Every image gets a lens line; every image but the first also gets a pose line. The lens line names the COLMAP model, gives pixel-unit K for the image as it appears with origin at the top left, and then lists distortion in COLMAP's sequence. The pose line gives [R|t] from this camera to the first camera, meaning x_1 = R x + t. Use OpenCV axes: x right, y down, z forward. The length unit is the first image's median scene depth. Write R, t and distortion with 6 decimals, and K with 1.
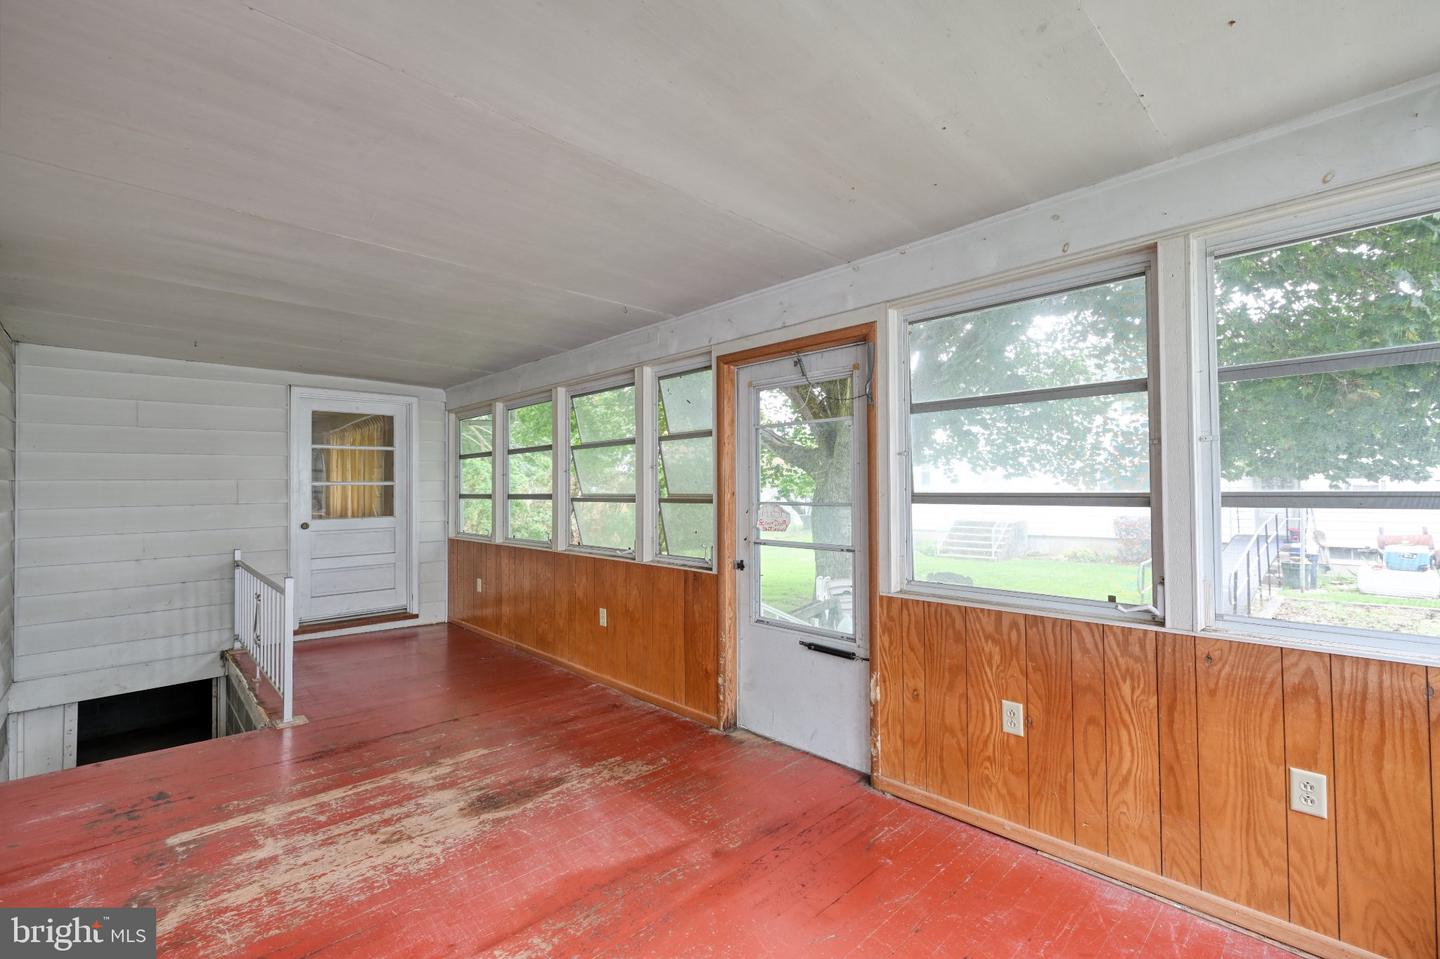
lens RADIAL K [[624.8, 0, 718.8], [0, 624.8, 477.8], [0, 0, 1]] dist [0.000166, 0.000191]
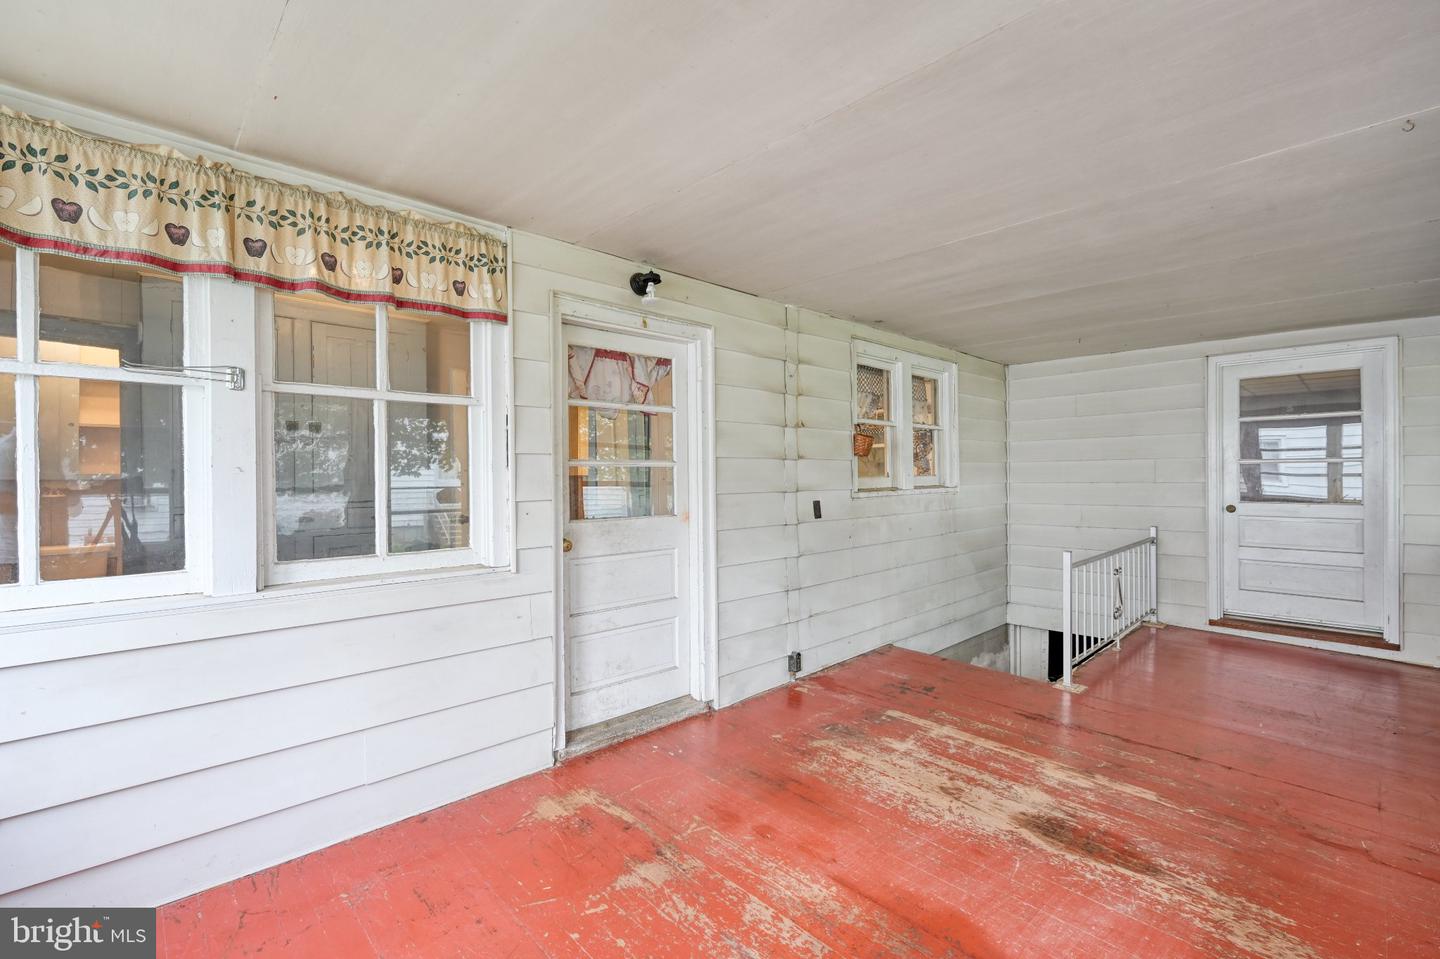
lens RADIAL K [[624.8, 0, 719.2], [0, 624.8, 476.8], [0, 0, 1]] dist [0.000166, 0.000191]
pose [[0.002701, 0.012867, -0.999914, 0.507201], [0.020042, 0.999716, 0.012918, 0.010045], [0.999795, -0.020075, 0.002442, 0.555792]]
